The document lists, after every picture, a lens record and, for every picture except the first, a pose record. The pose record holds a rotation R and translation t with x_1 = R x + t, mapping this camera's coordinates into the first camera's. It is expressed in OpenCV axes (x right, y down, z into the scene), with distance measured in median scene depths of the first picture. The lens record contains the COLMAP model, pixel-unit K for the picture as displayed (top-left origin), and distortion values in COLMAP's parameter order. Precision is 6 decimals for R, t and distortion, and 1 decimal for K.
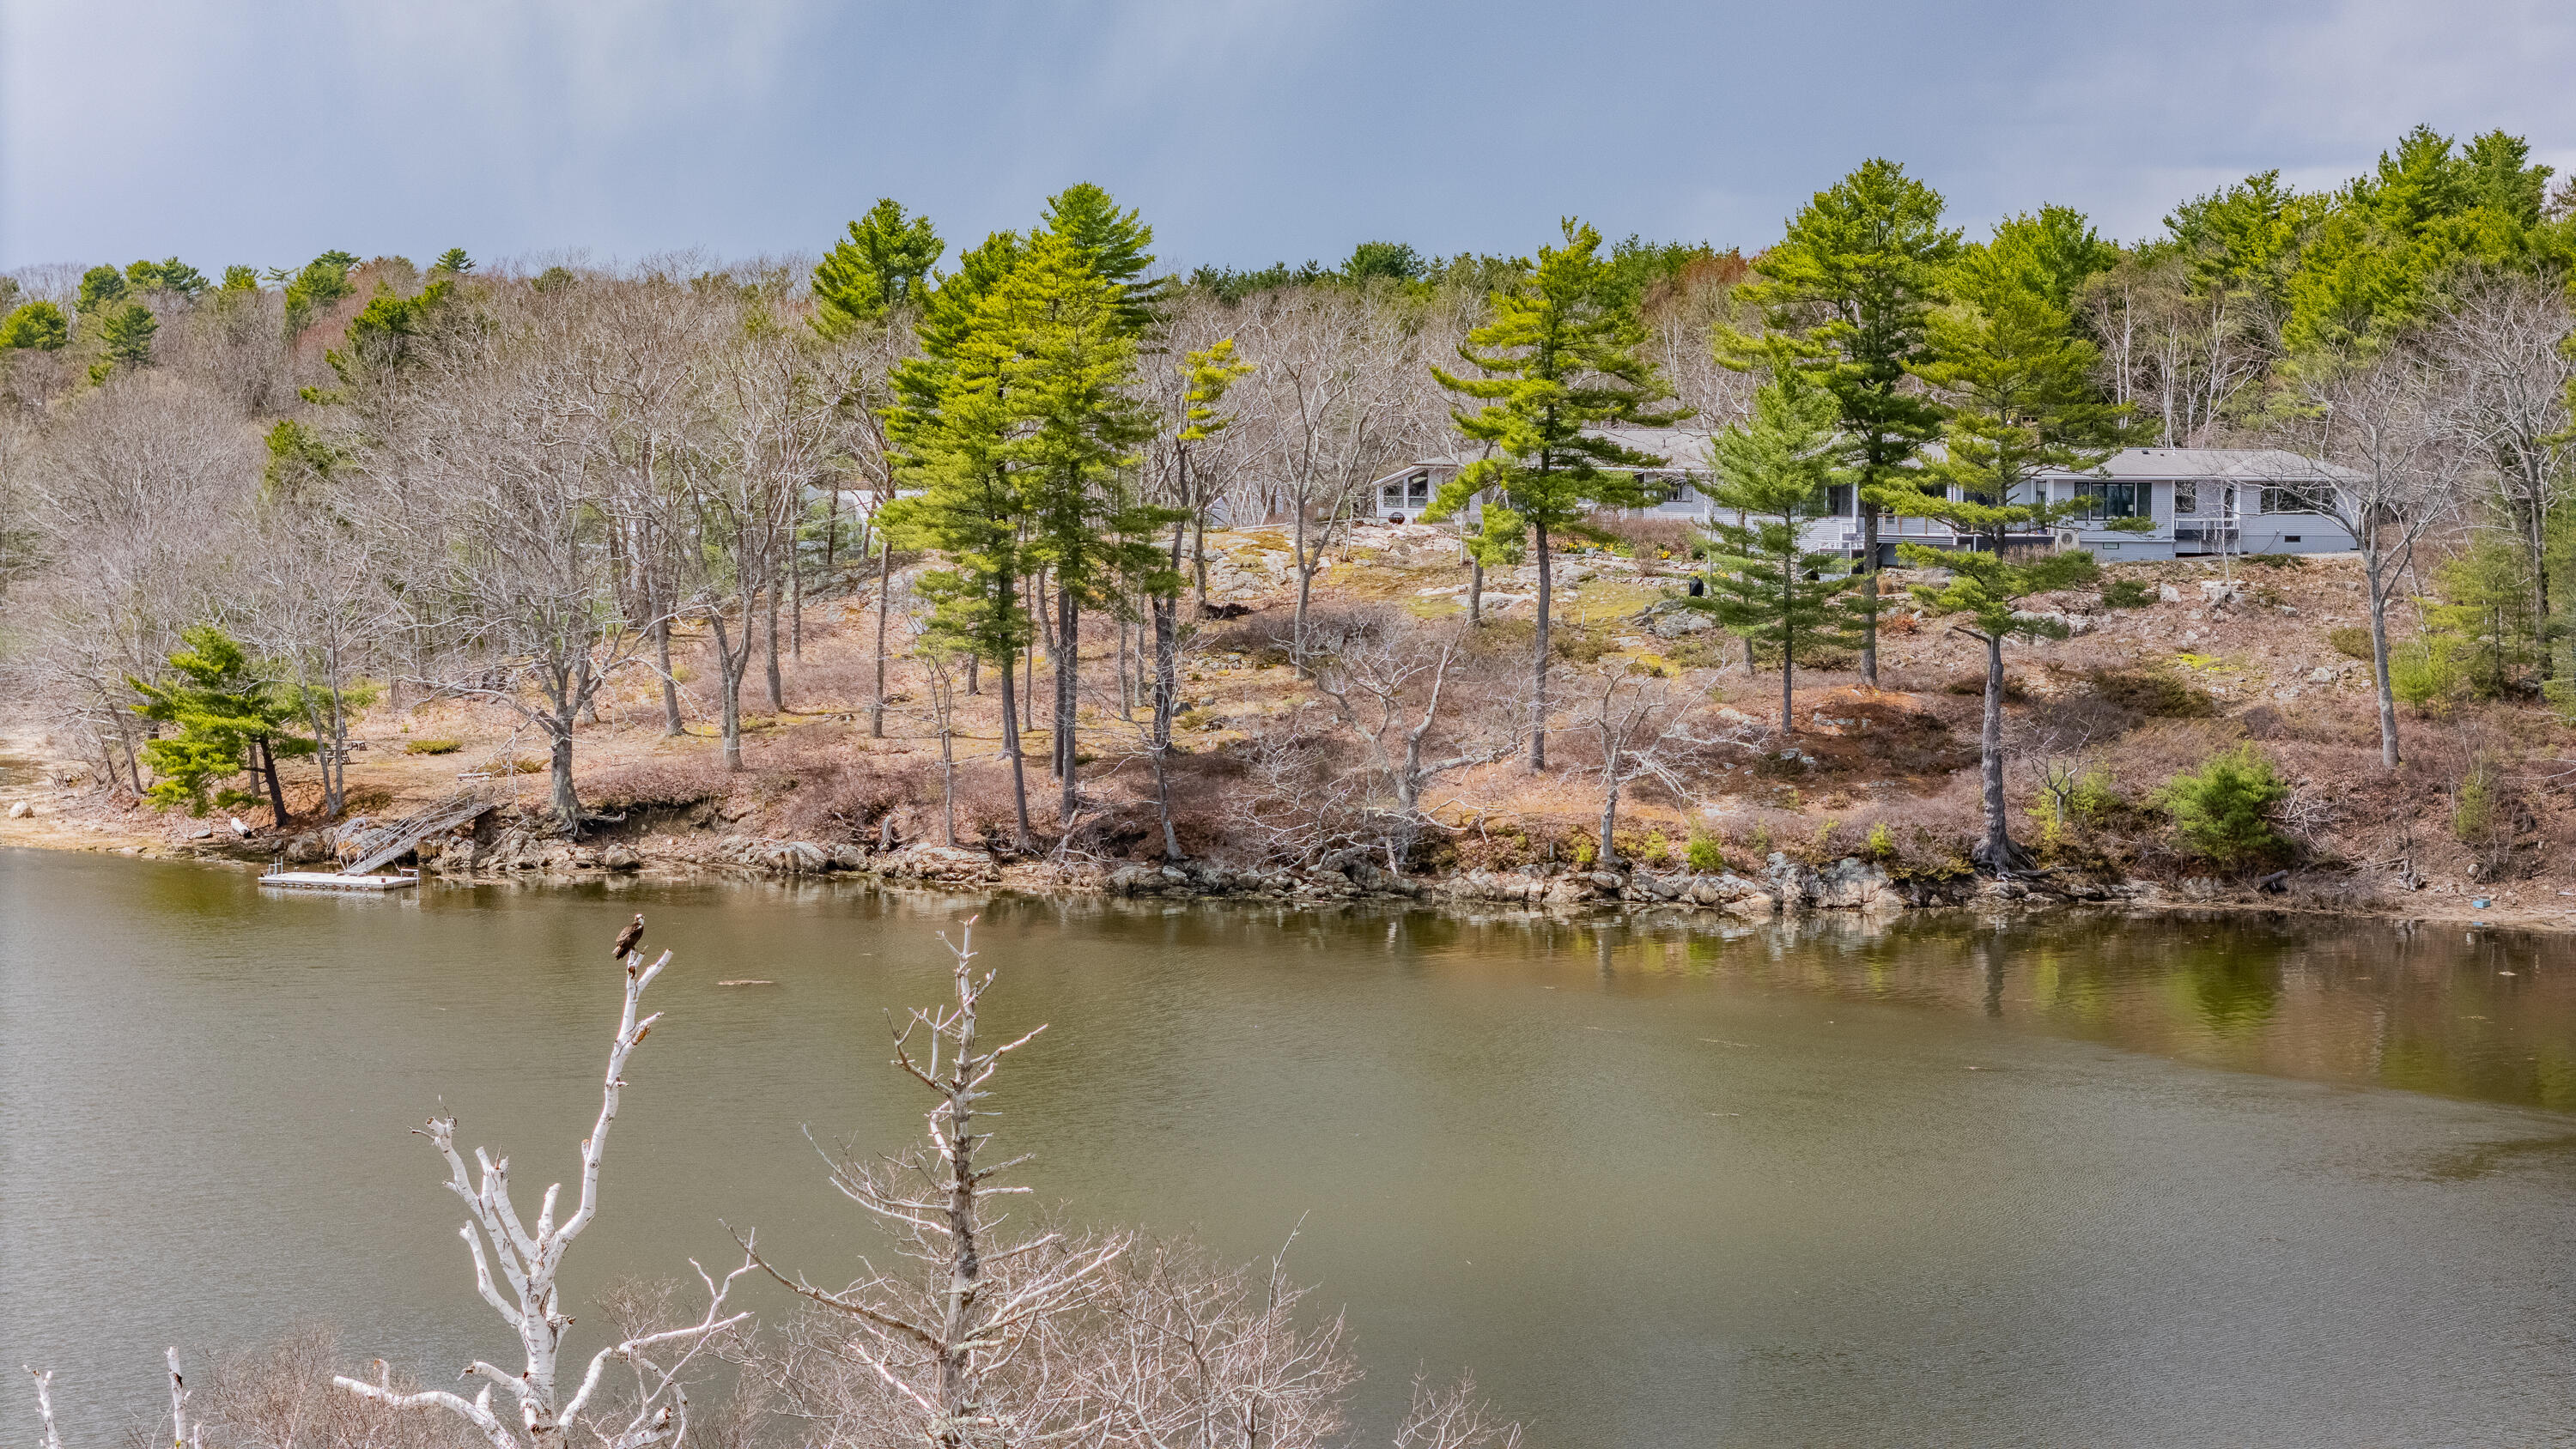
lens RADIAL K [[5109.6, 0, 1288.0], [0, 5109.6, 724.5], [0, 0, 1]] dist [-0.154884, 0.250866]
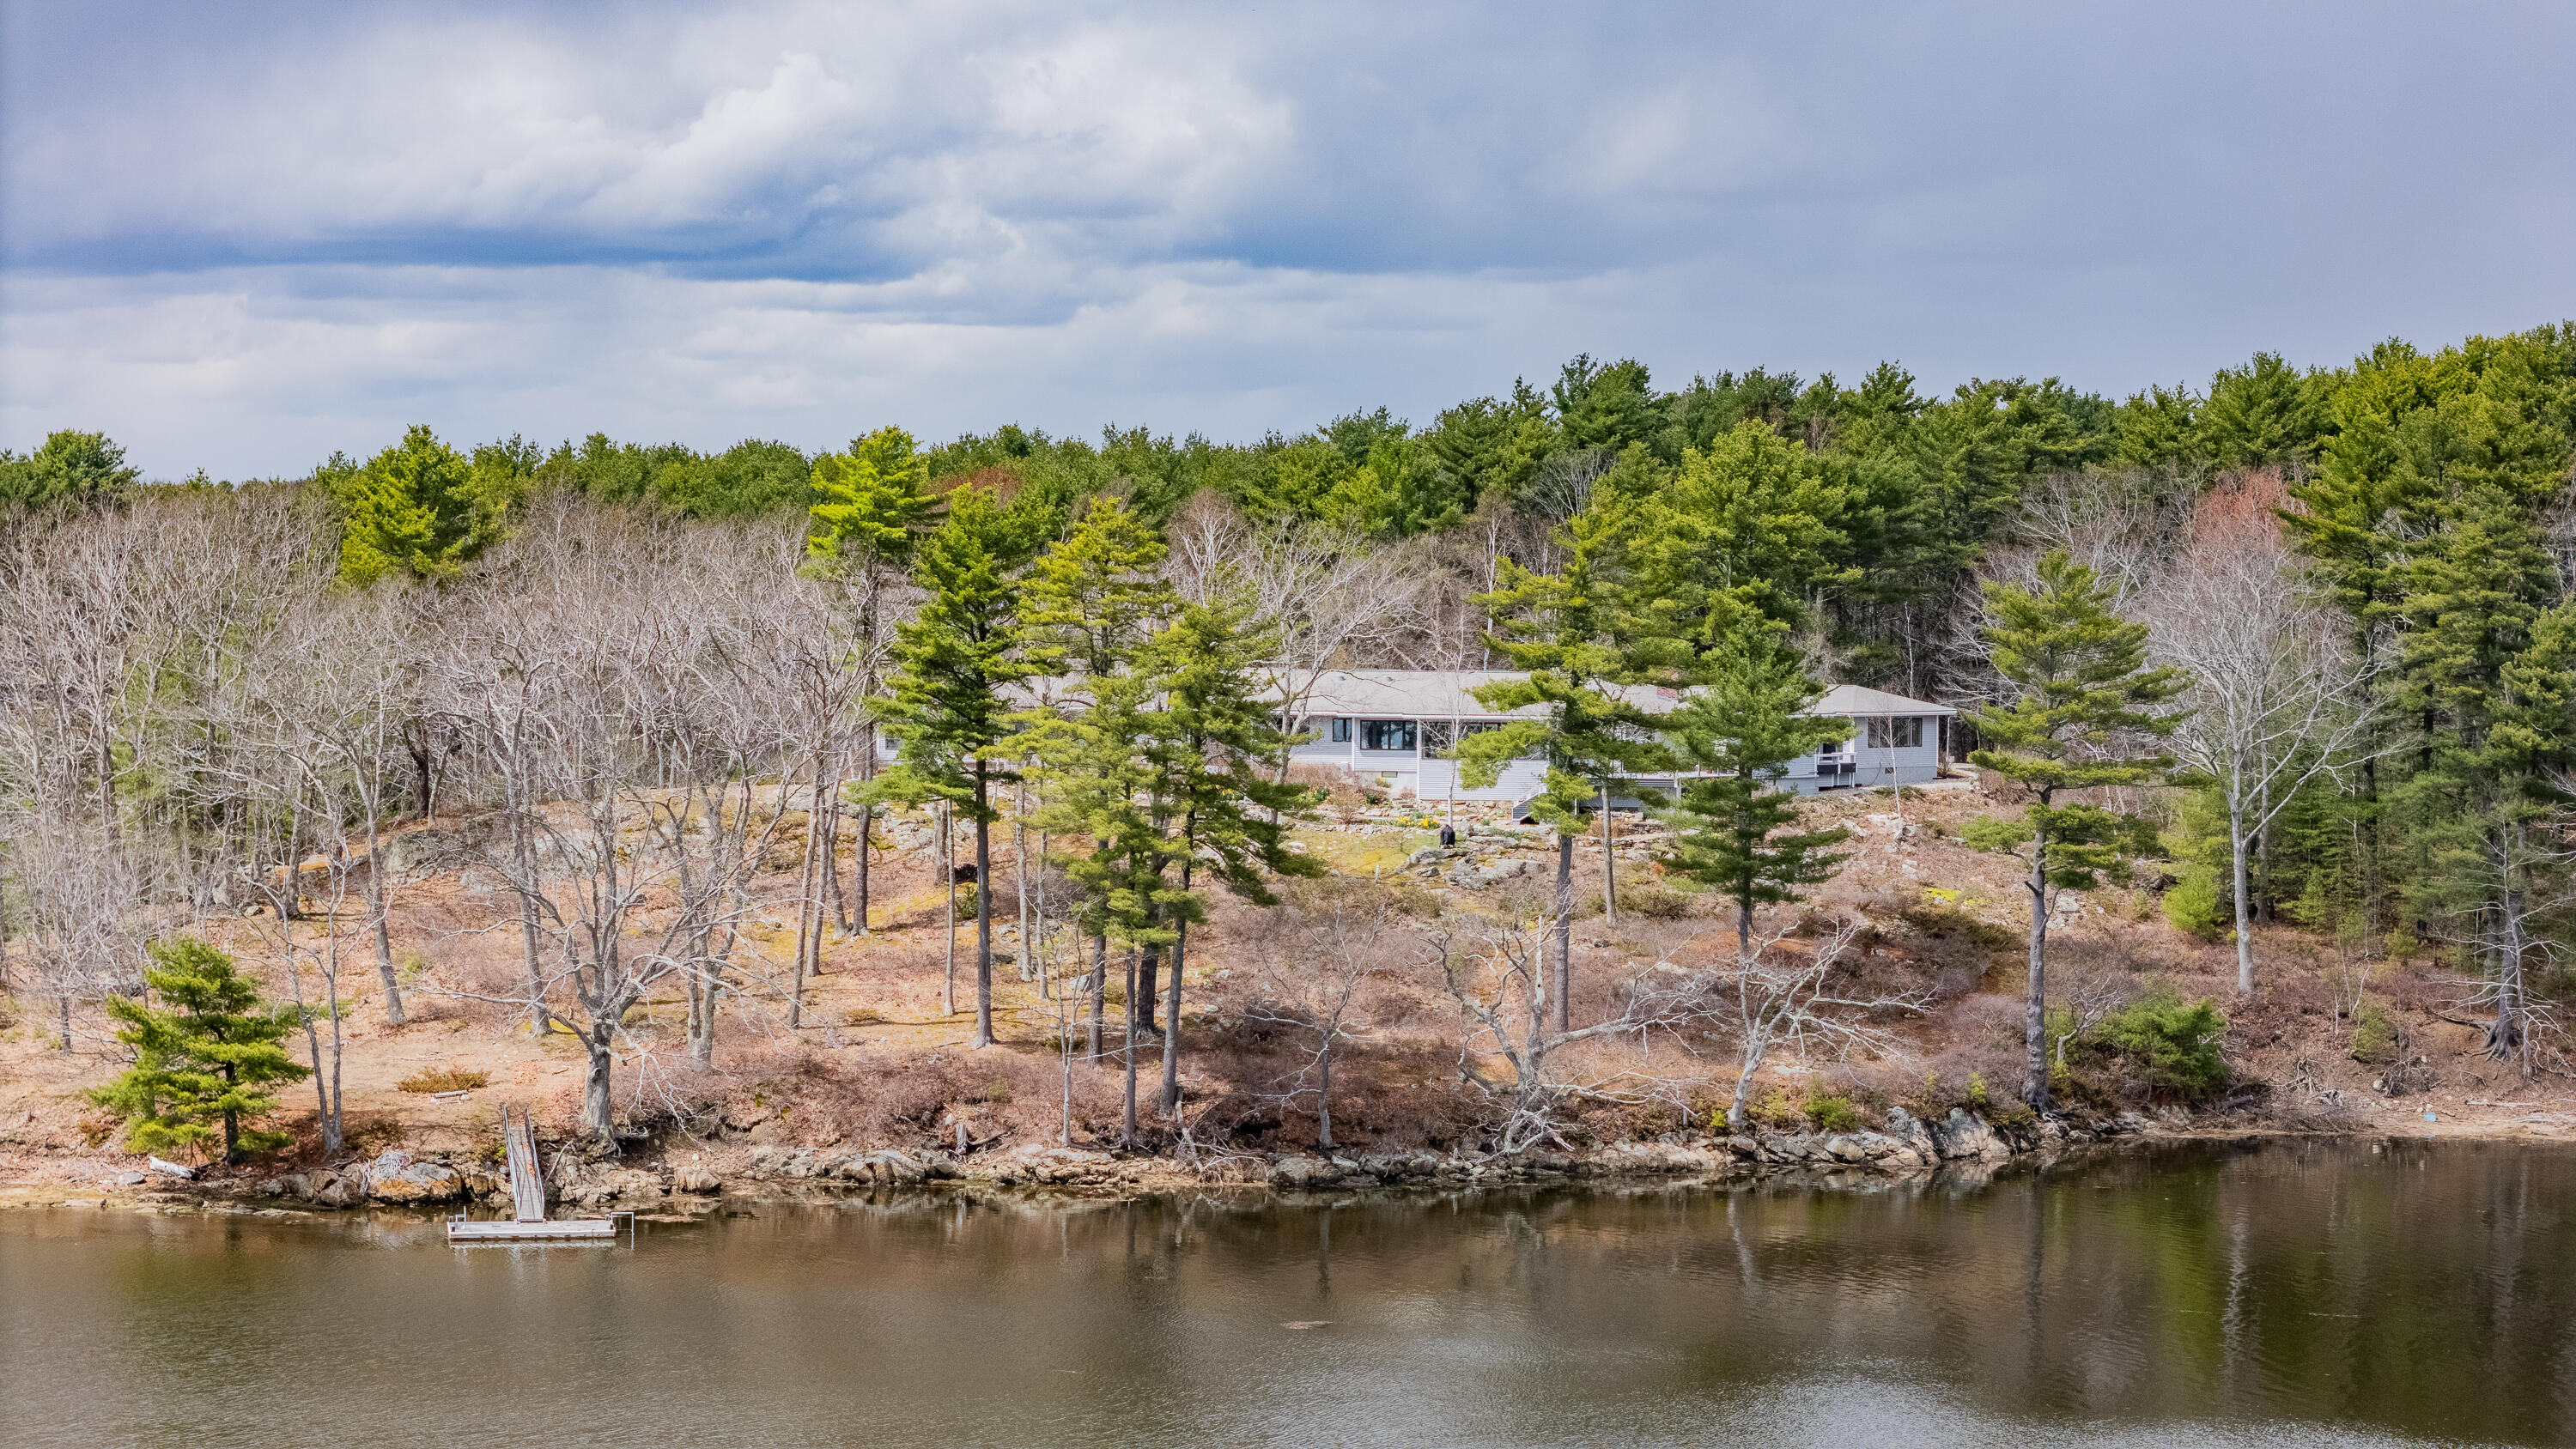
lens RADIAL K [[5109.6, 0, 1288.0], [0, 5109.6, 724.5], [0, 0, 1]] dist [-0.154884, 0.250866]
pose [[0.860821, -0.017609, 0.508603, -0.518137], [0.029692, 0.999437, -0.015653, -0.038571], [-0.508041, 0.028576, 0.860859, 0.177605]]
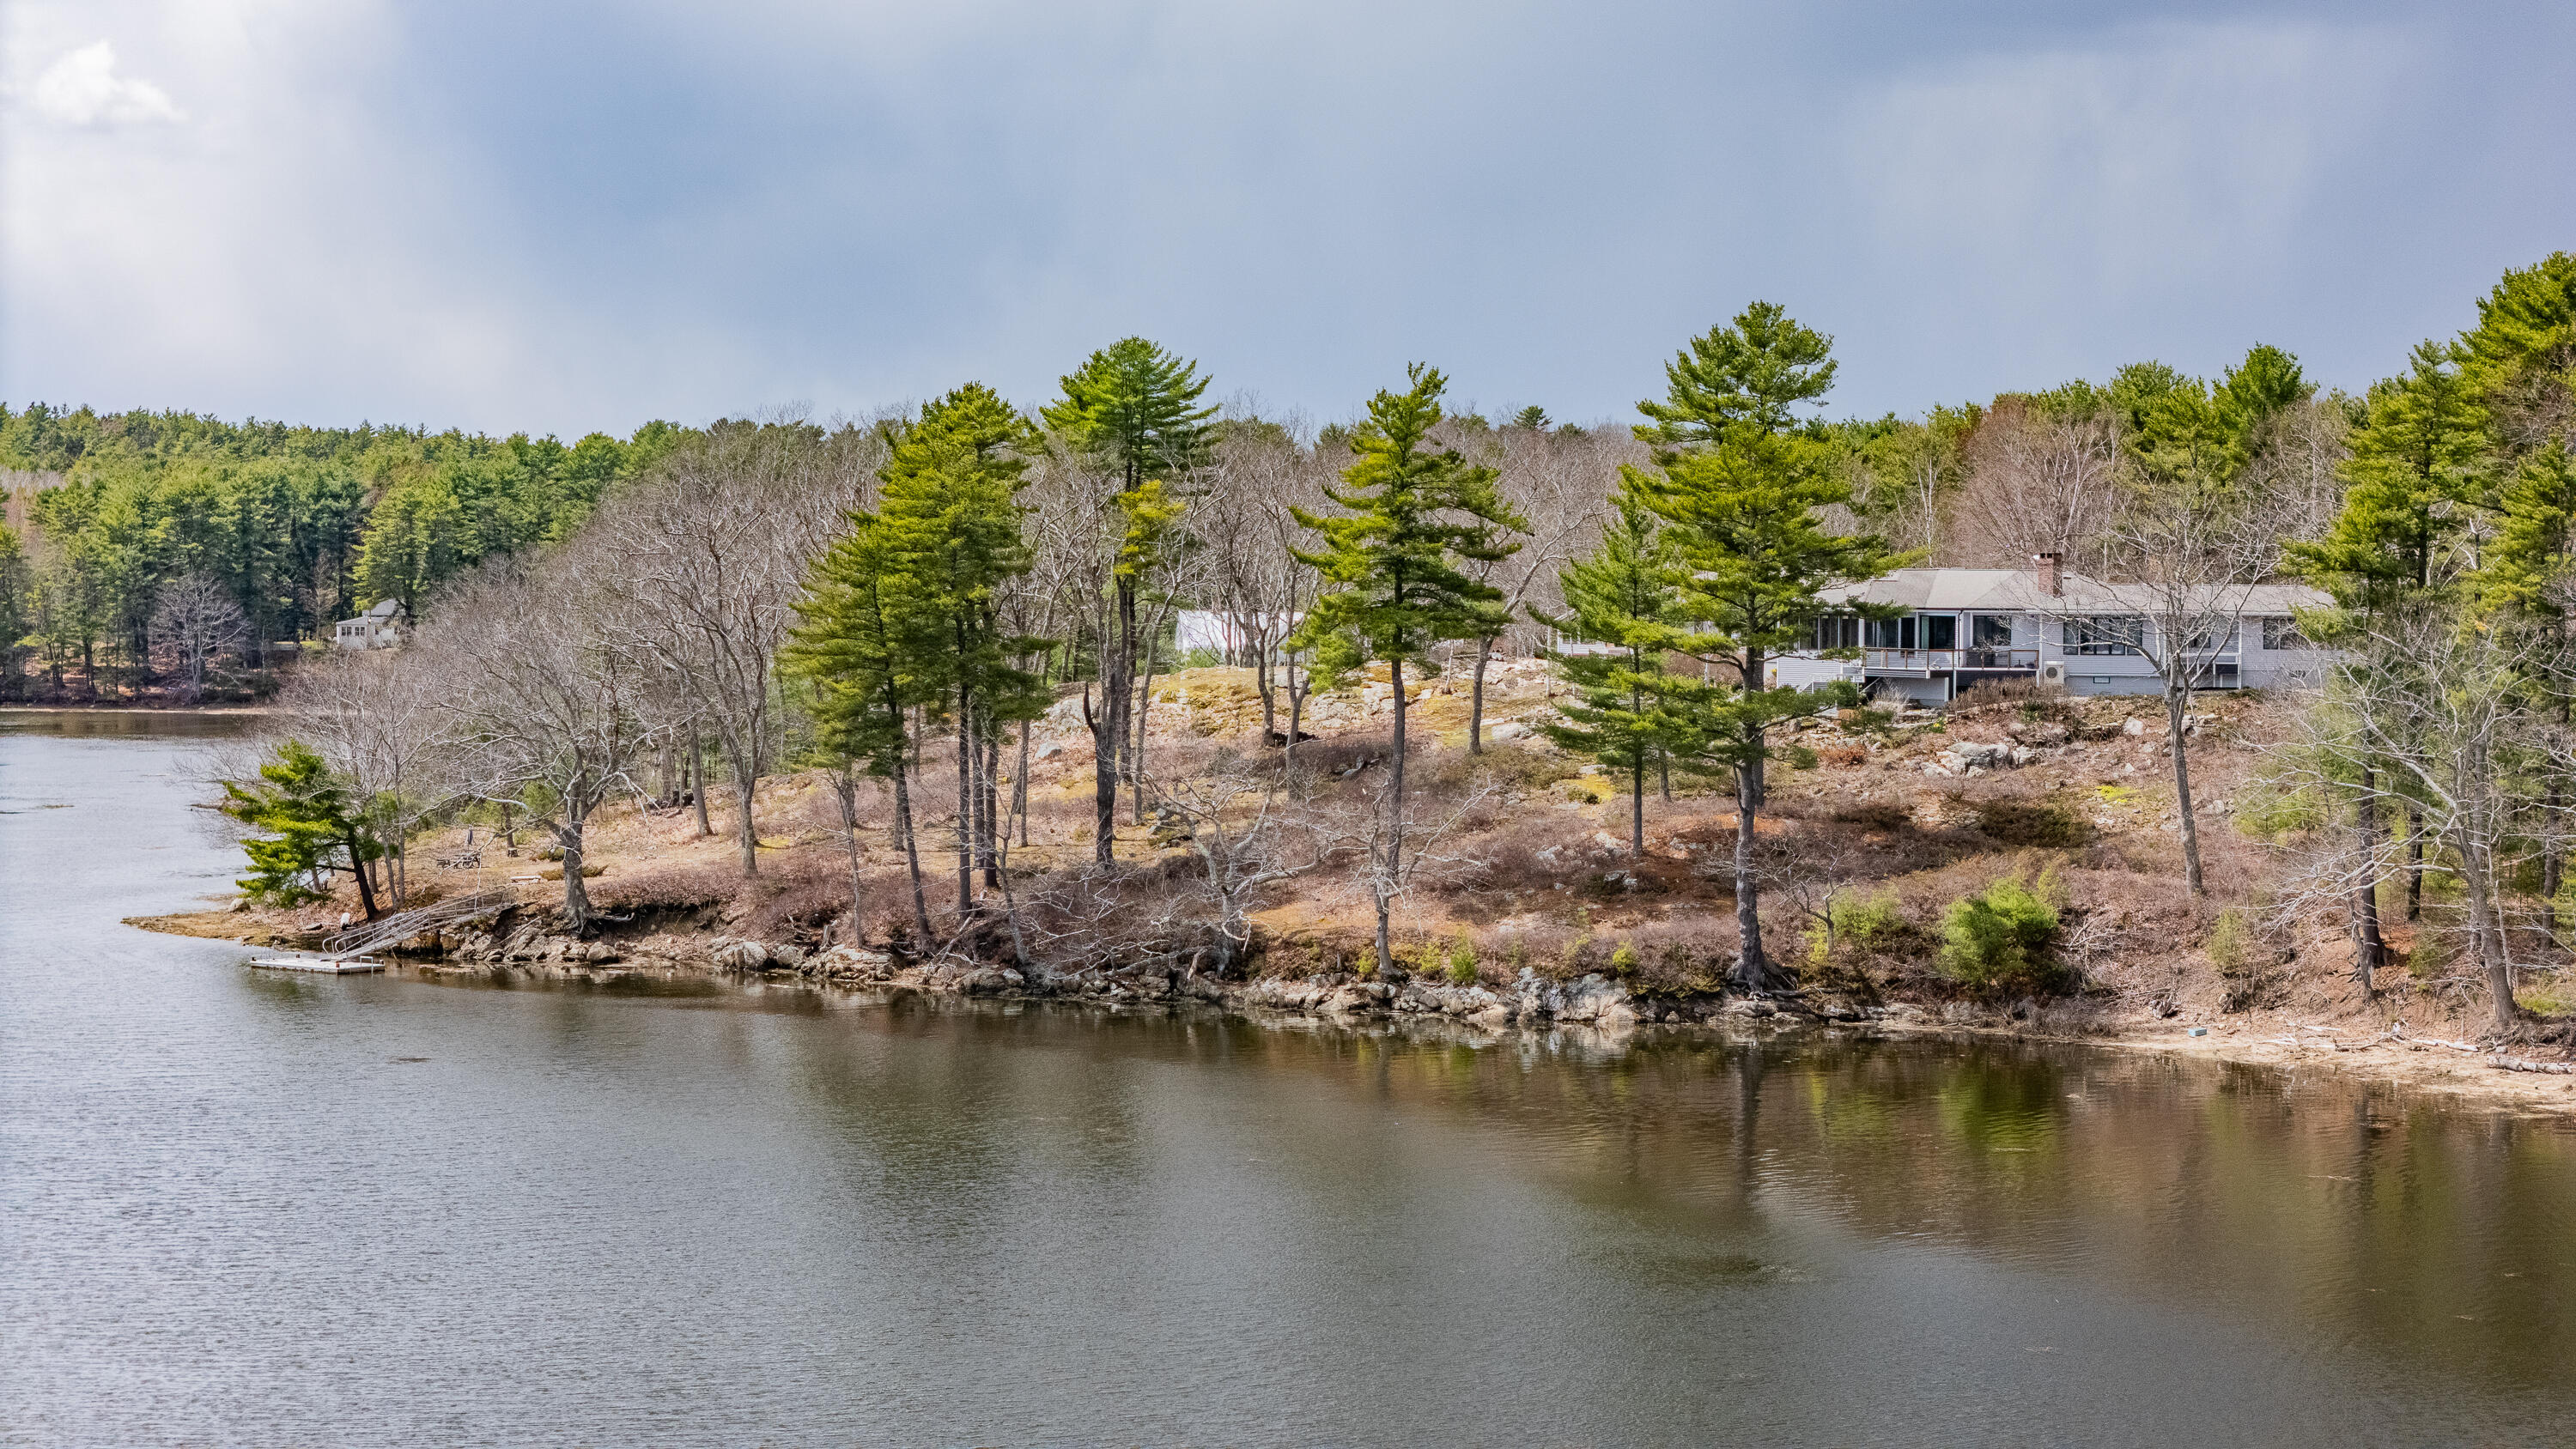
lens RADIAL K [[5109.6, 0, 1288.0], [0, 5109.6, 724.5], [0, 0, 1]] dist [-0.154884, 0.250866]
pose [[0.954781, 0.007070, -0.297226, 0.352936], [-0.016470, 0.999440, -0.029133, 0.006618], [0.296854, 0.032711, 0.954363, -0.012181]]
